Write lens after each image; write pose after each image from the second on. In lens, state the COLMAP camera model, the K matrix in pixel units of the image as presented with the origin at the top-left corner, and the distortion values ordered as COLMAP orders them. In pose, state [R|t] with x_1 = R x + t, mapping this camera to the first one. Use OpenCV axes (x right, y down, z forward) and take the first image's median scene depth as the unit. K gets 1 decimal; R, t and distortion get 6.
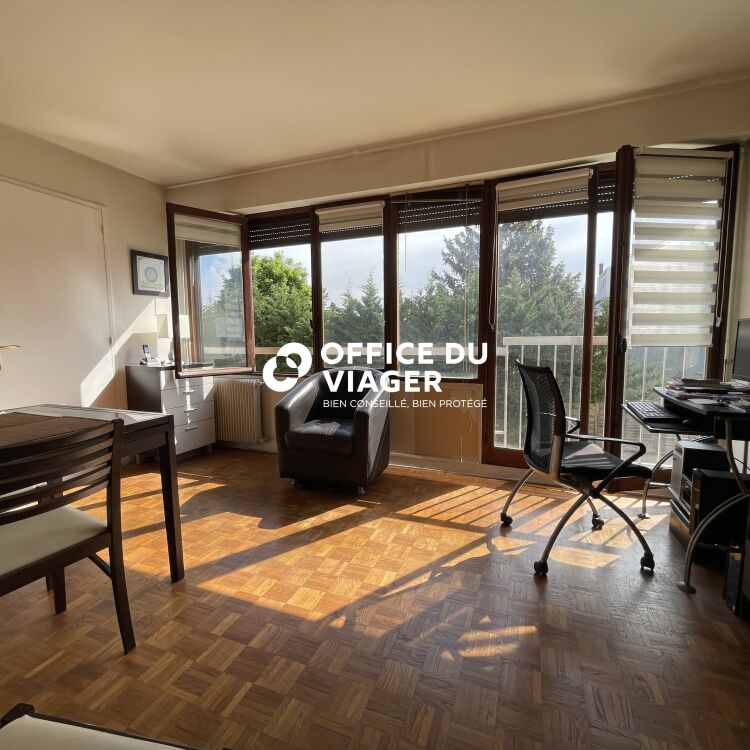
lens RADIAL K [[398.9, 0, 371.4], [0, 398.9, 378.4], [0, 0, 1]] dist [0.002252, 0.001145]
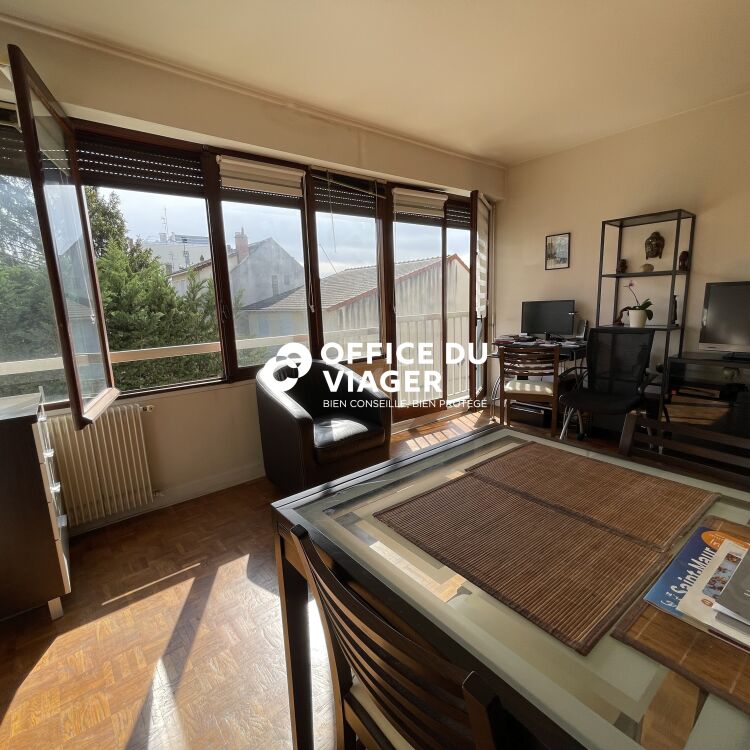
lens RADIAL K [[398.9, 0, 374.8], [0, 398.9, 373.0], [0, 0, 1]] dist [0.002252, 0.001145]
pose [[0.498930, -0.165904, 0.850614, -0.771603], [0.125170, 0.985009, 0.118698, -0.088305], [-0.857555, 0.047249, 0.512217, 0.447339]]
